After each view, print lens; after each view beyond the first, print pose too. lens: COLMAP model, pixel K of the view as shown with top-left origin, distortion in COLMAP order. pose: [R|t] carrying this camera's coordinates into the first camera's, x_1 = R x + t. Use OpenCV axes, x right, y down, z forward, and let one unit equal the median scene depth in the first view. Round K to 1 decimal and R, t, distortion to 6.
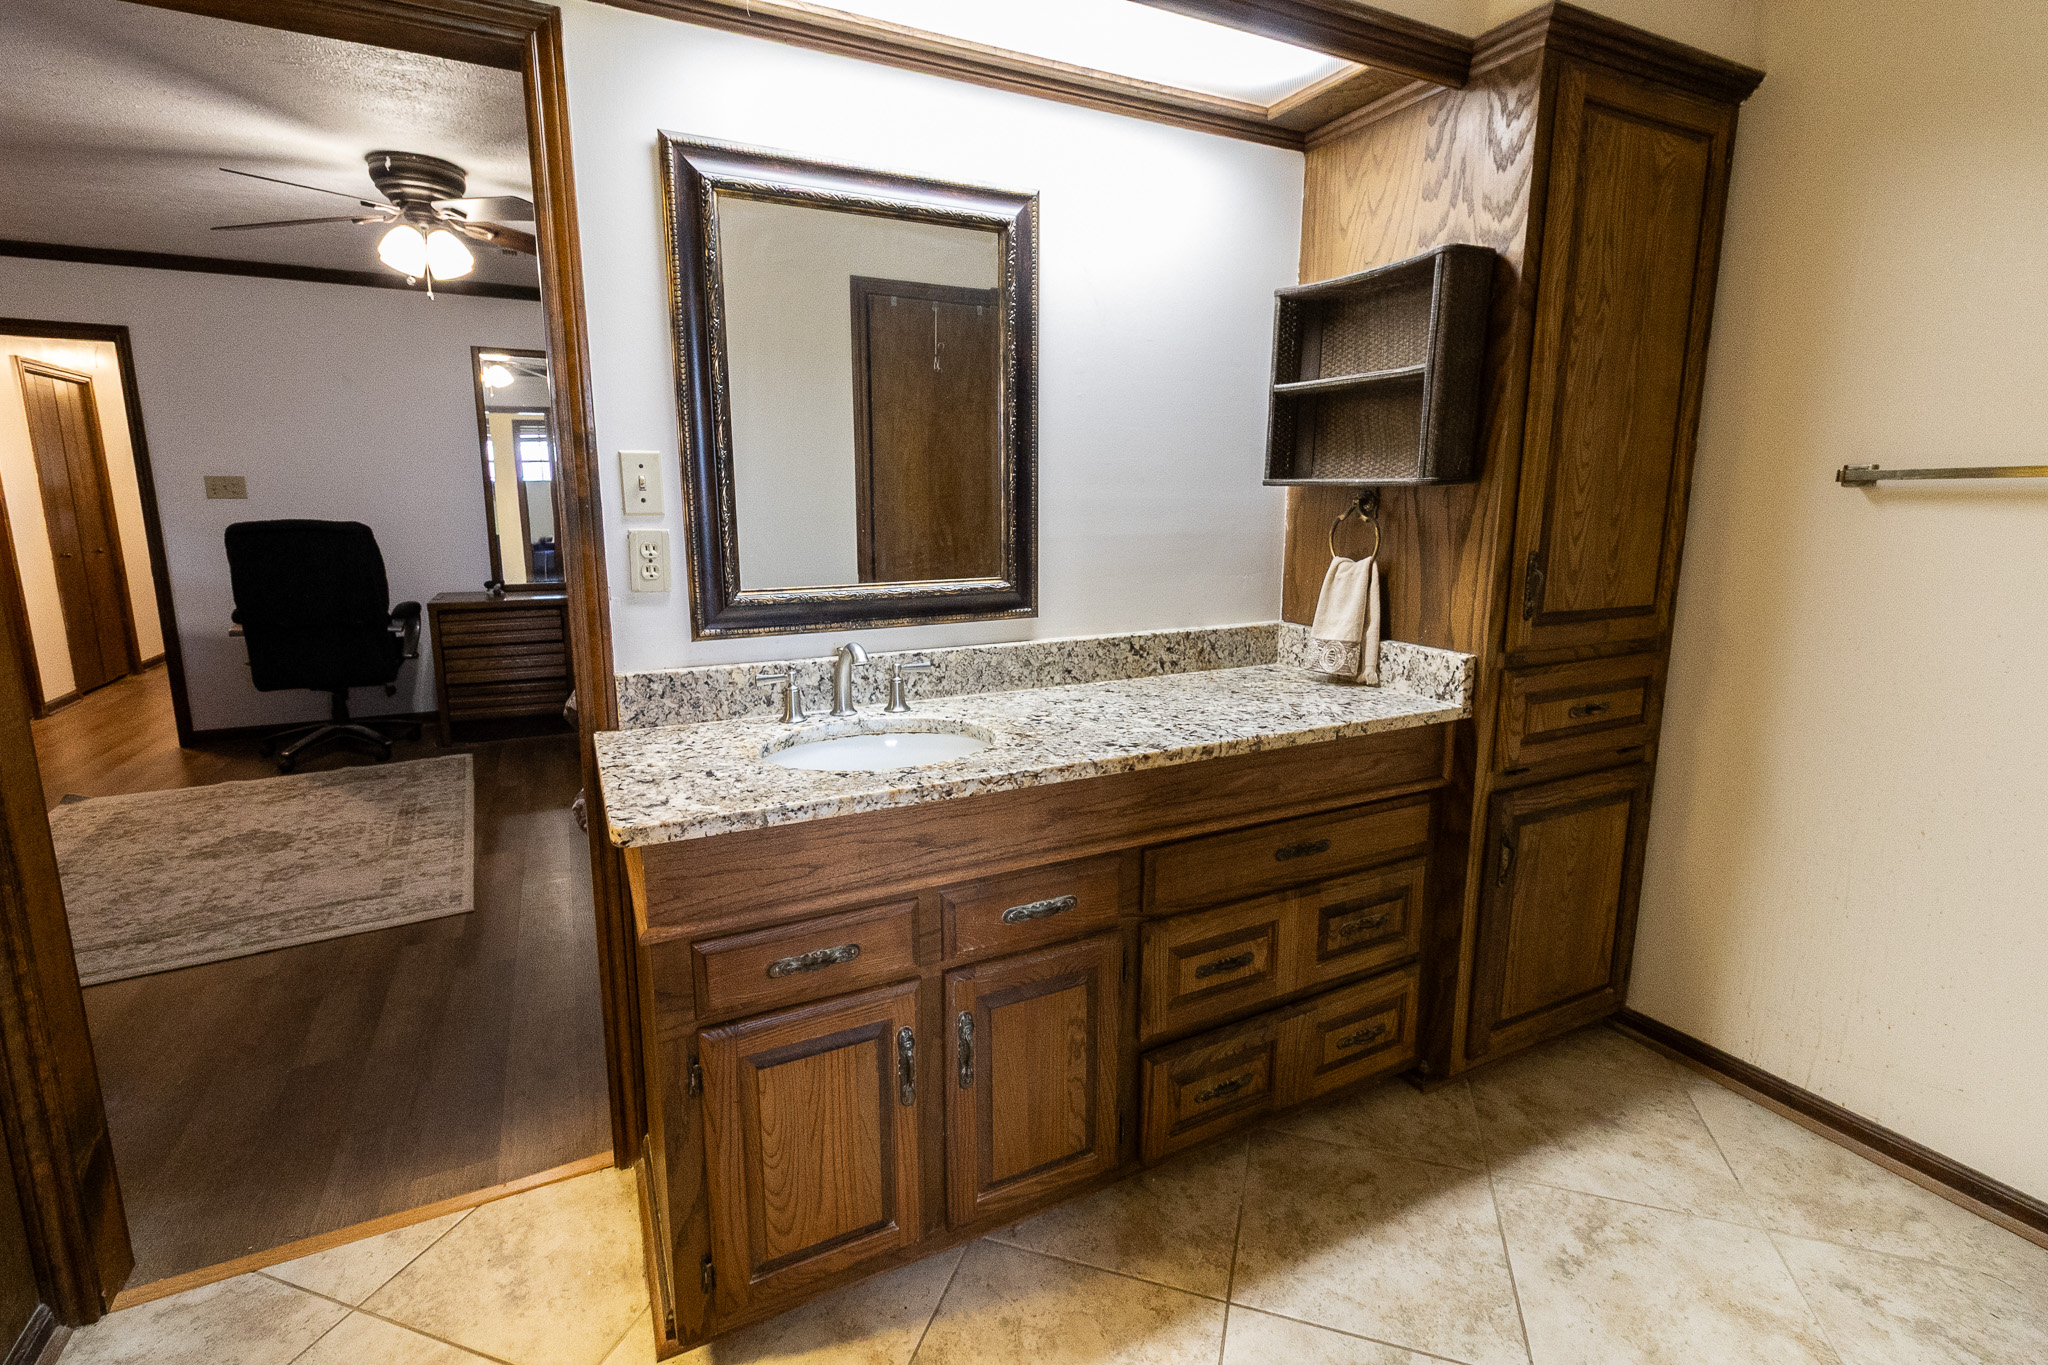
lens RADIAL K [[950.1, 0, 1025.4], [0, 950.1, 666.2], [0, 0, 1]] dist [0.004031, 0.001098]
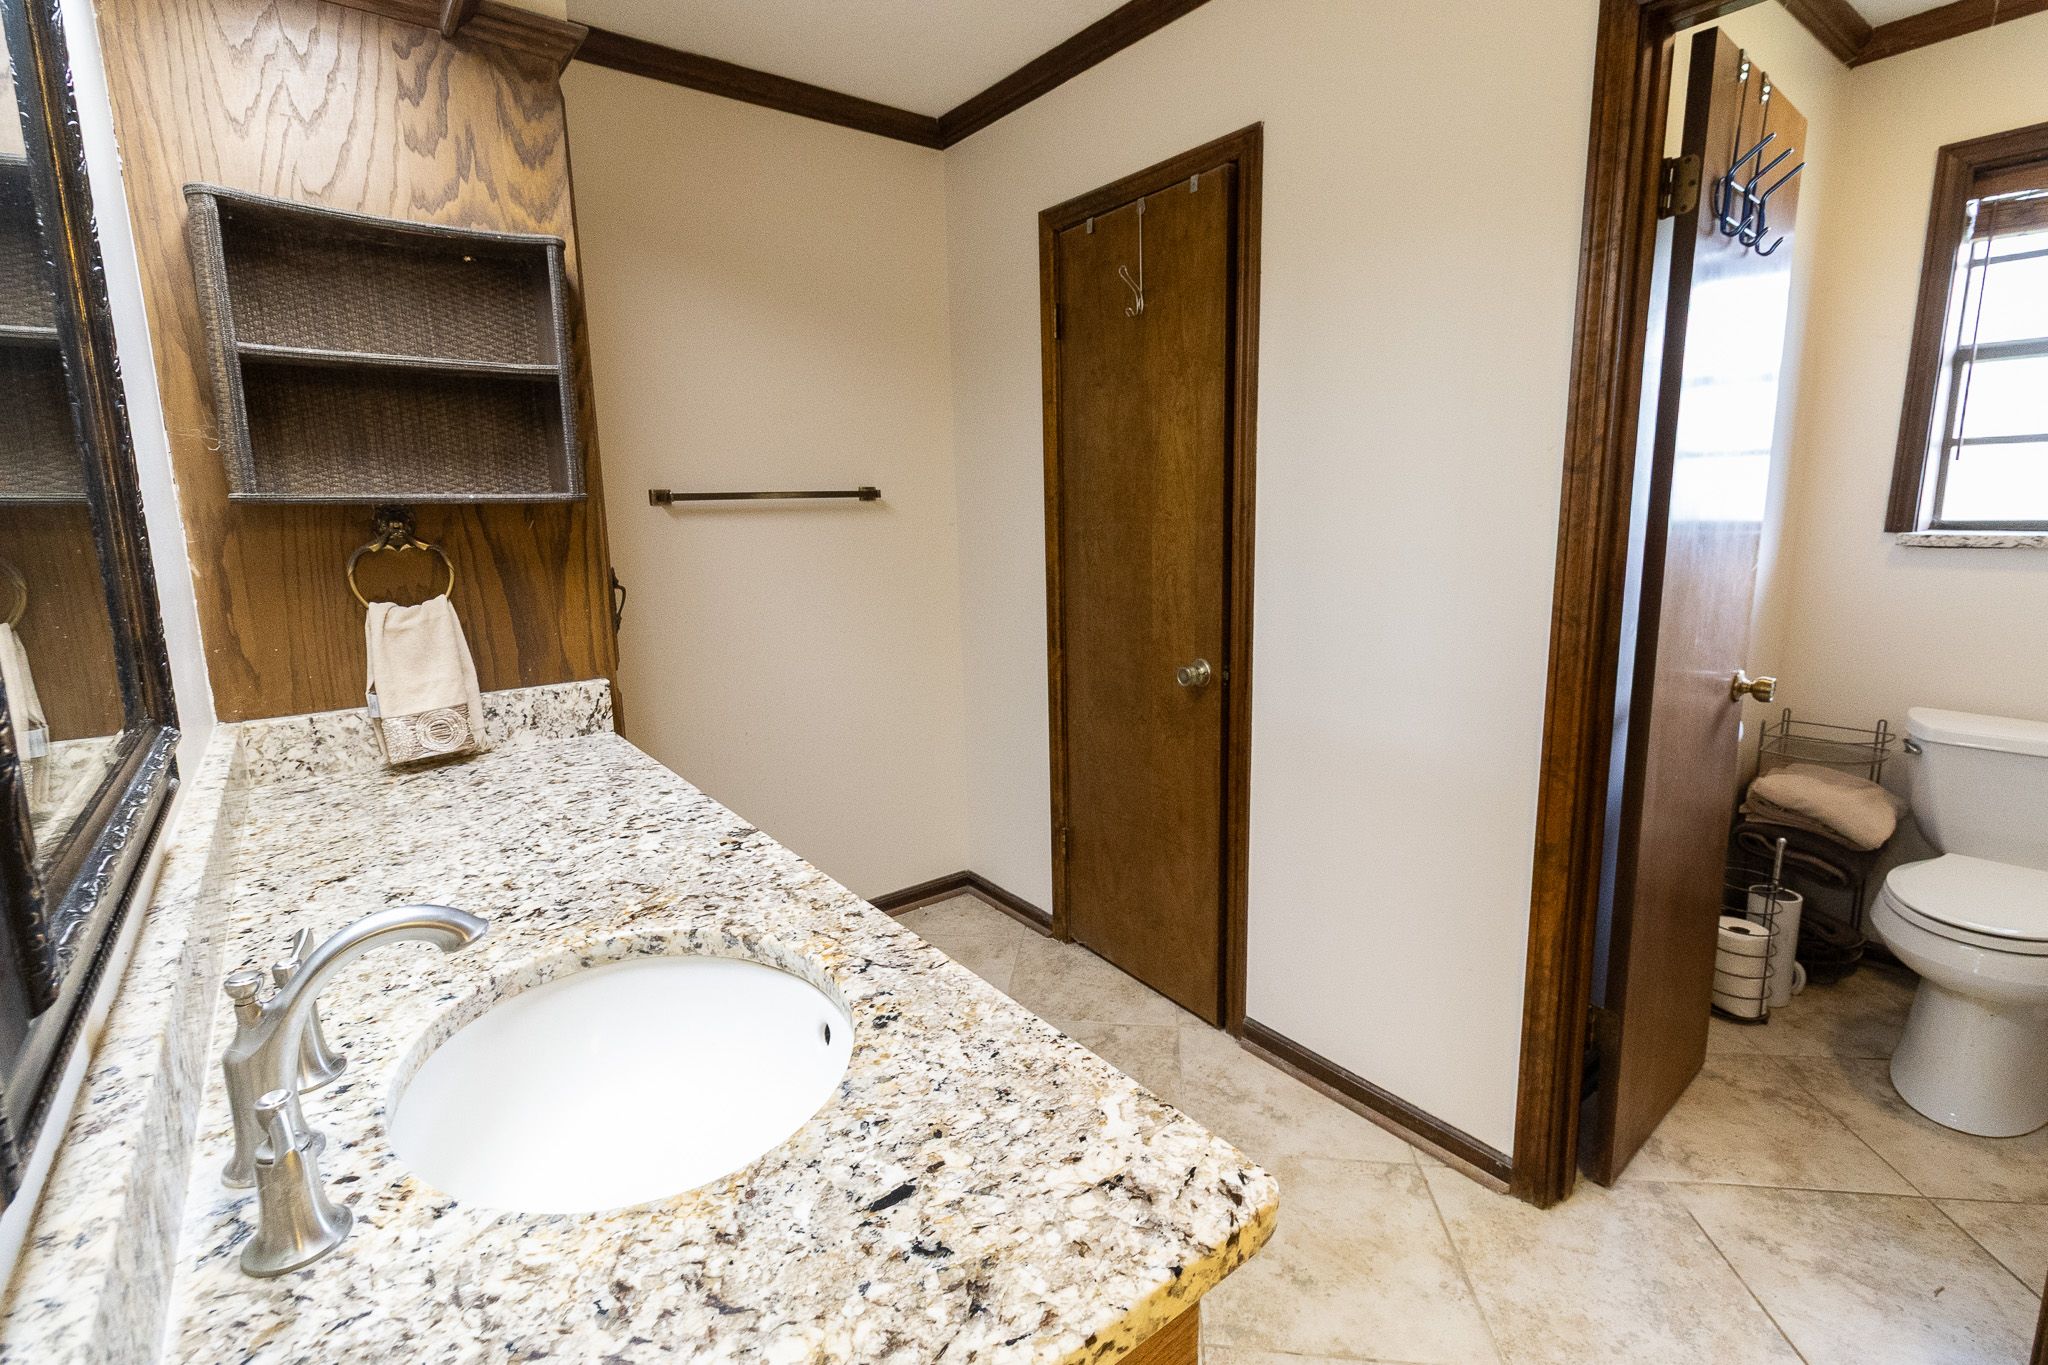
lens RADIAL K [[950.1, 0, 1025.4], [0, 950.1, 666.2], [0, 0, 1]] dist [0.004031, 0.001098]
pose [[-0.209614, -0.159922, 0.964617, -0.542610], [0.195084, 0.959859, 0.201525, -0.134120], [-0.958125, 0.230424, -0.170002, 0.751917]]
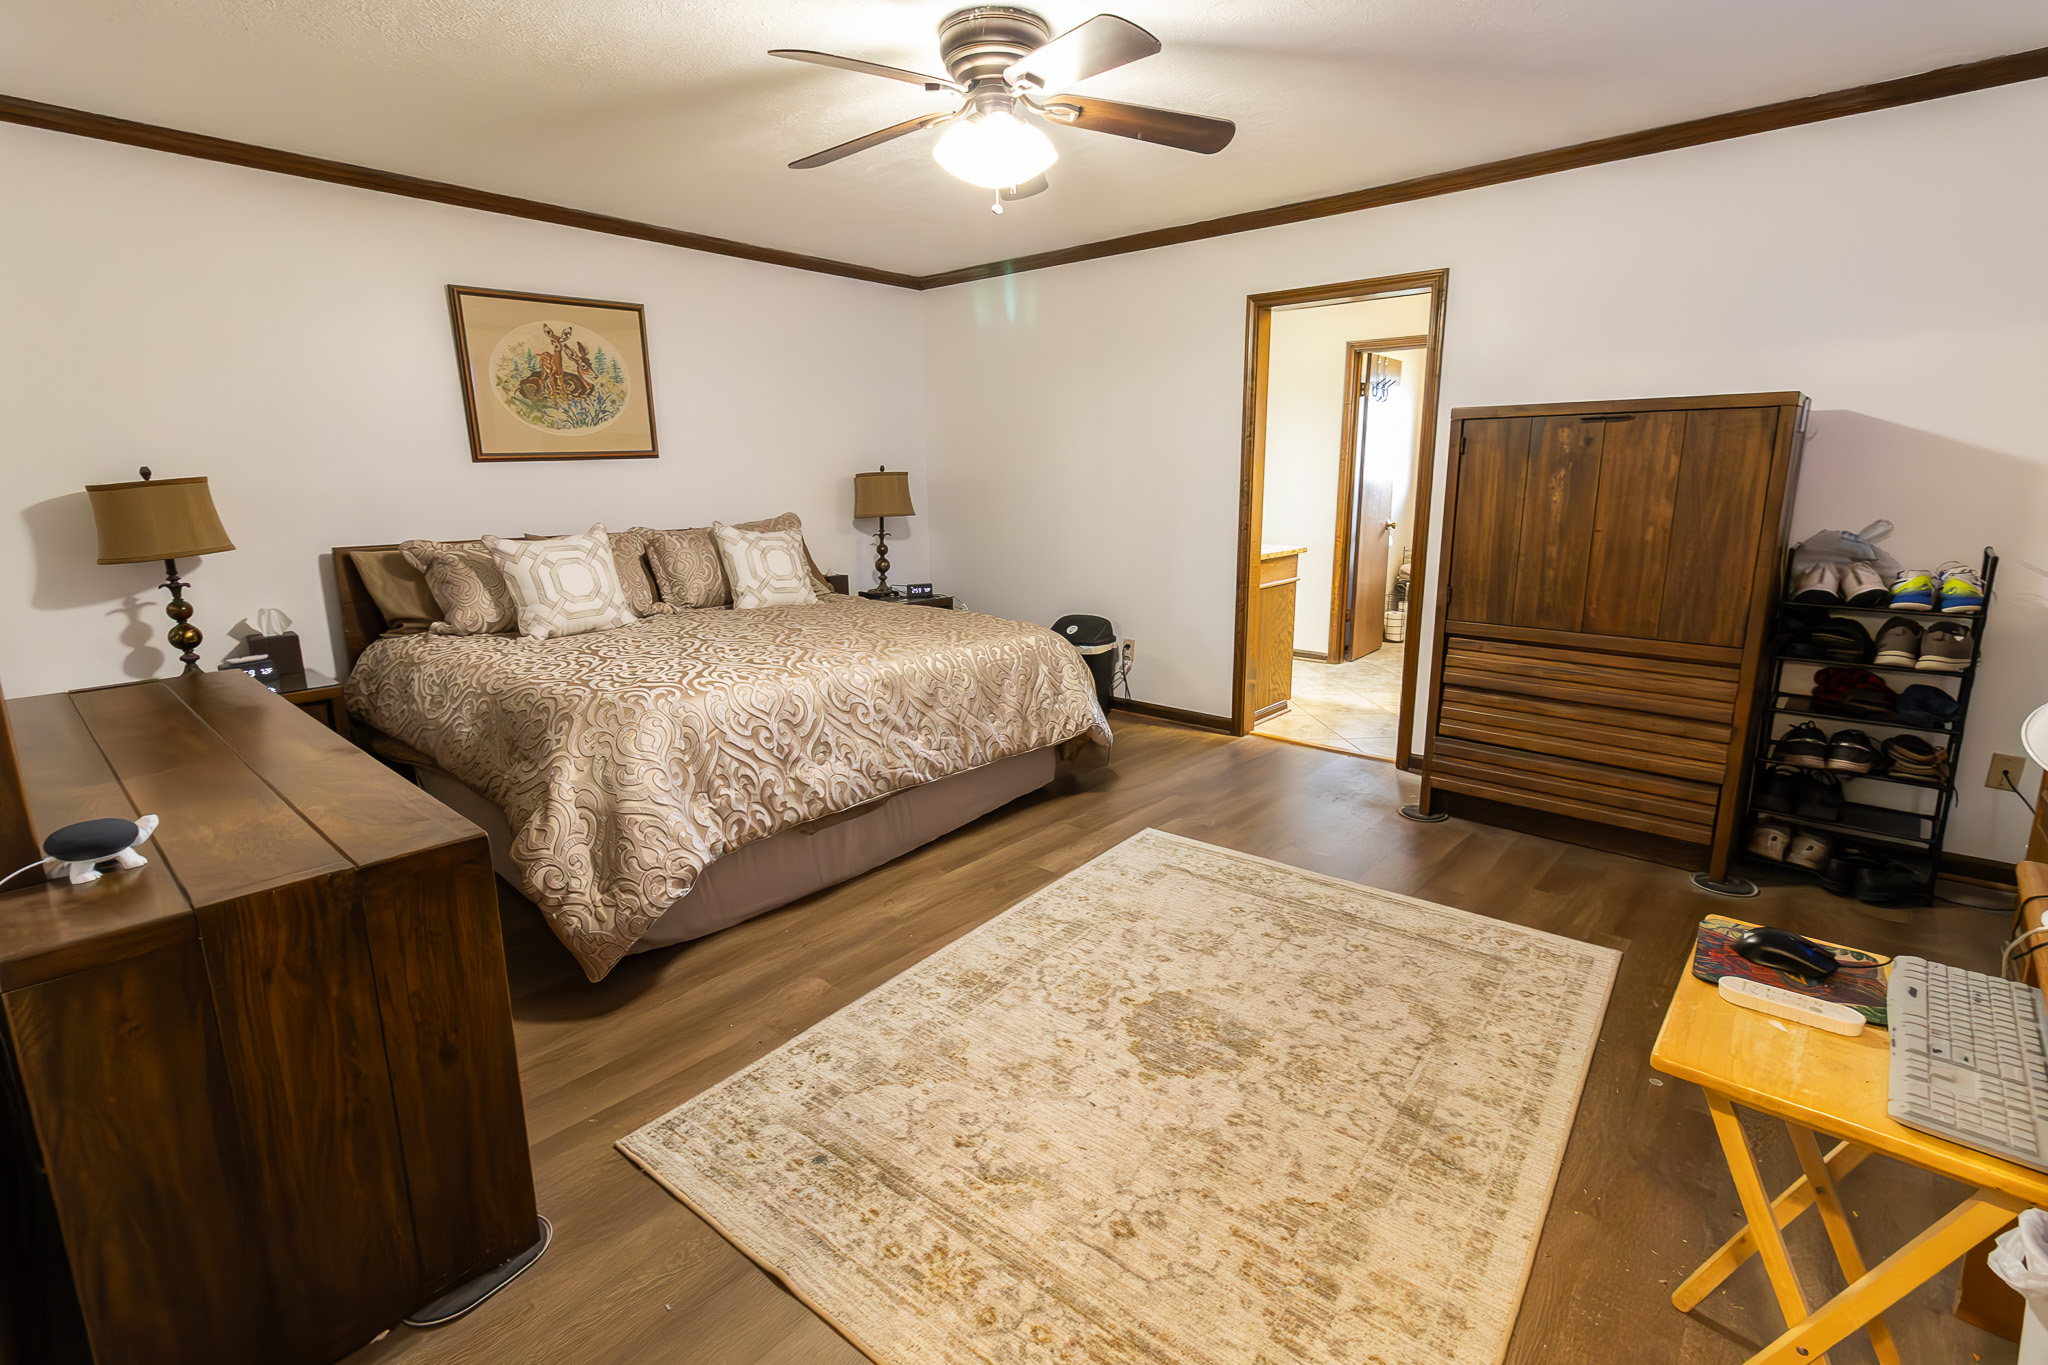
lens RADIAL K [[950.1, 0, 1025.4], [0, 950.1, 666.2], [0, 0, 1]] dist [0.004031, 0.001098]
pose [[-0.386394, -0.189225, 0.902714, -2.470483], [0.174035, 0.946190, 0.272831, -0.446763], [-0.905766, 0.262524, -0.332671, 2.360600]]
